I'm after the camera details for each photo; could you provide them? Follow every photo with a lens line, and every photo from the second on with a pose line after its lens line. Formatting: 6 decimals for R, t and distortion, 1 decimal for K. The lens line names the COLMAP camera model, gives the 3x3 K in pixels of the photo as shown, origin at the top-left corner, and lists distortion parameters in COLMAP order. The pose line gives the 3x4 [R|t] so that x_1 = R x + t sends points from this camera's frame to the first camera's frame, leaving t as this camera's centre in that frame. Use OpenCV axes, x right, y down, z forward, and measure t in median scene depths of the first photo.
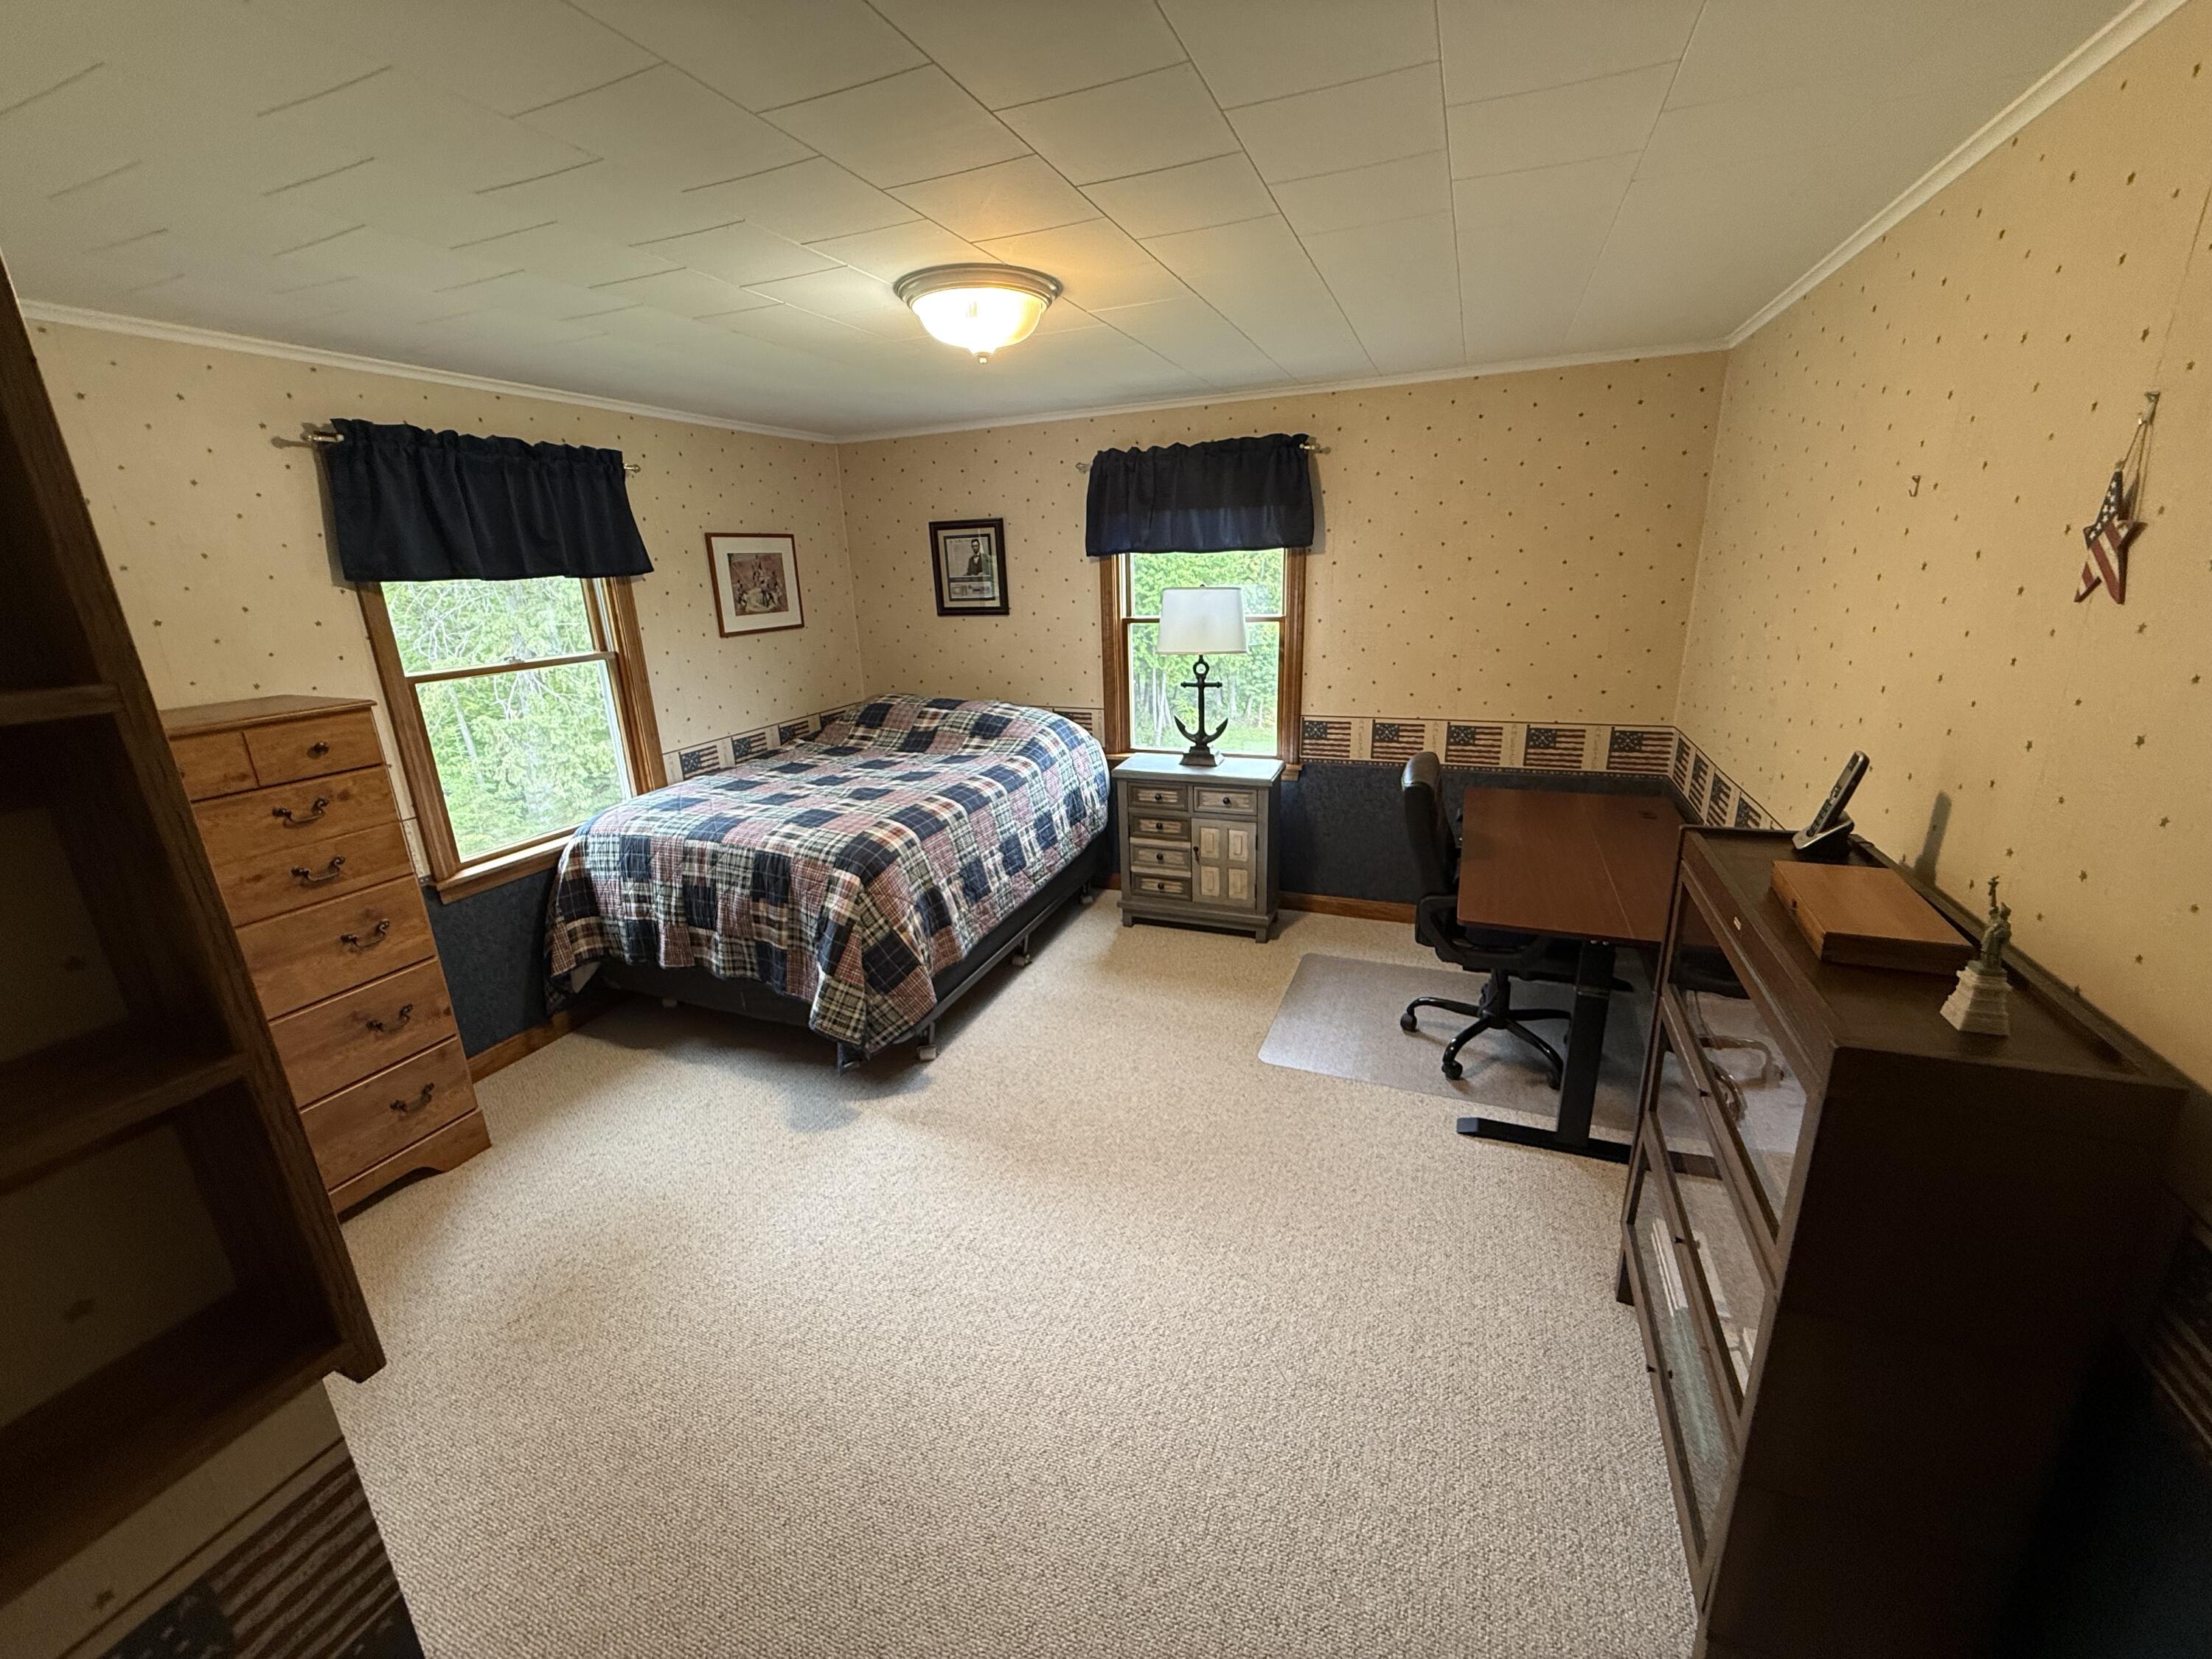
lens RADIAL K [[879.0, 0, 1106.2], [0, 879.0, 828.0], [0, 0, 1]] dist [-0.001621, -0.000131]
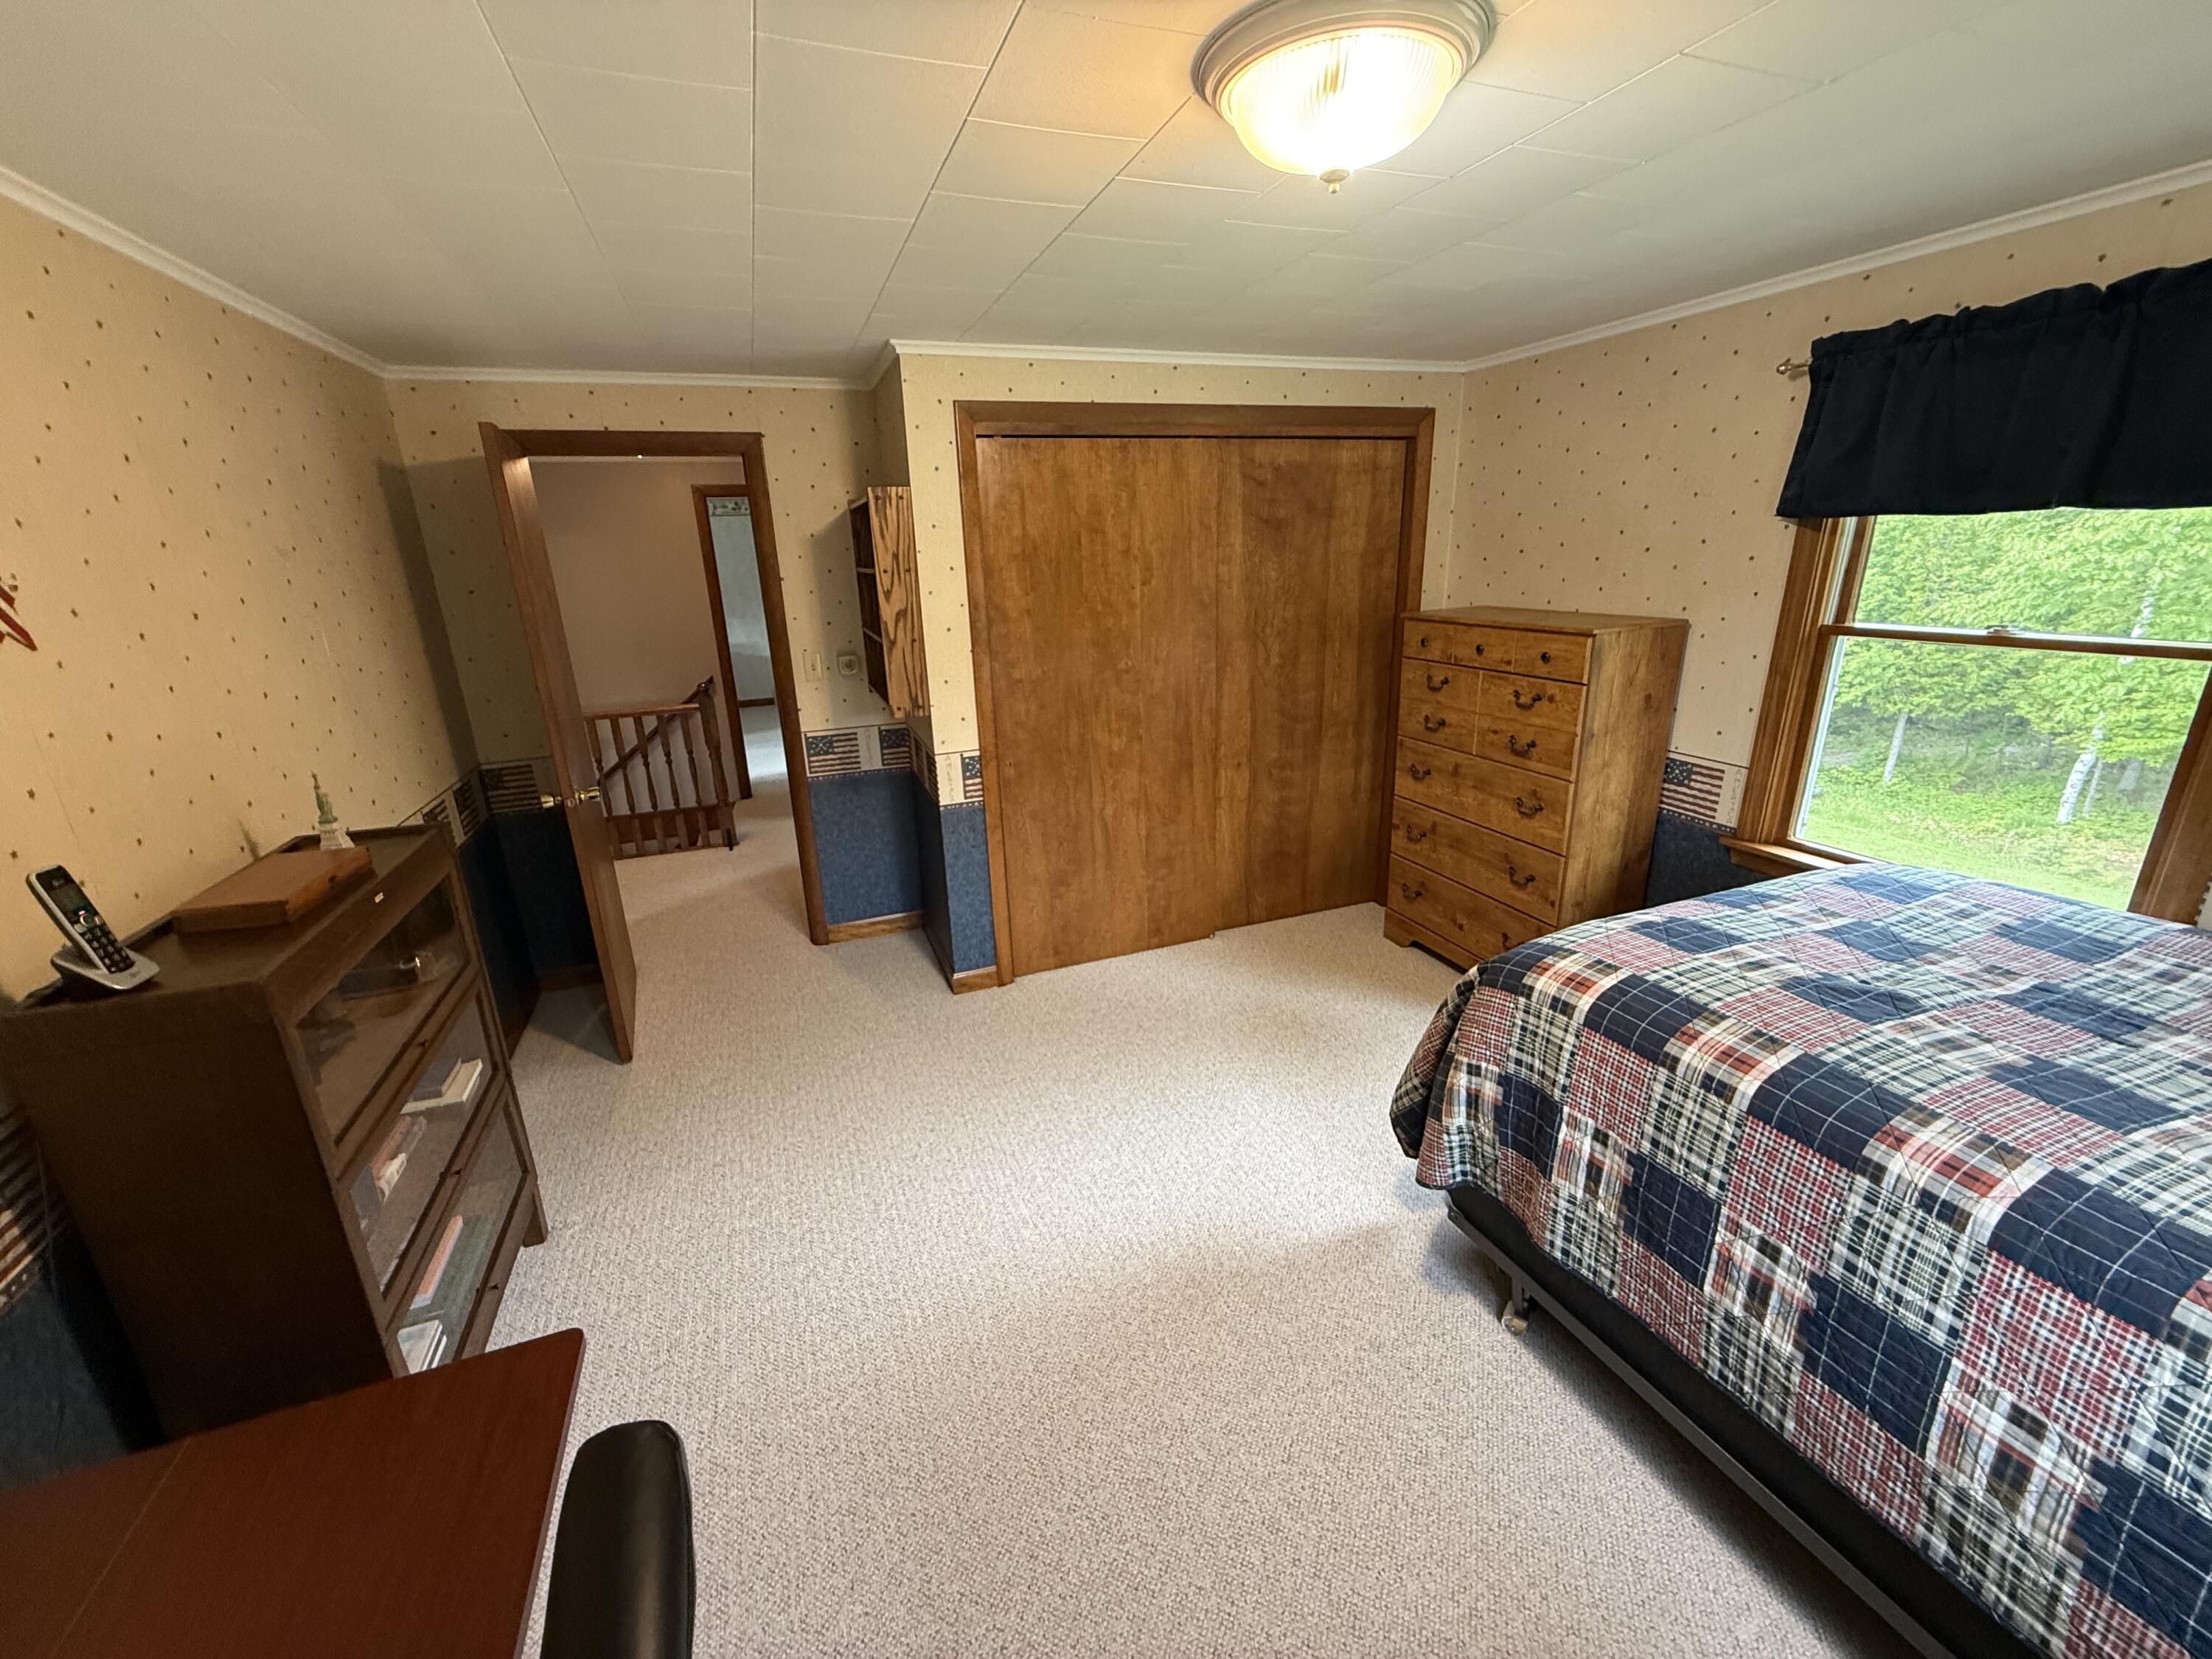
lens RADIAL K [[879.0, 0, 1101.6], [0, 879.0, 822.1], [0, 0, 1]] dist [-0.001621, -0.000131]
pose [[-0.724907, 0.263885, -0.636298, 0.351374], [-0.142536, 0.846261, 0.513347, -0.355819], [0.673939, 0.462824, -0.575847, 1.116418]]
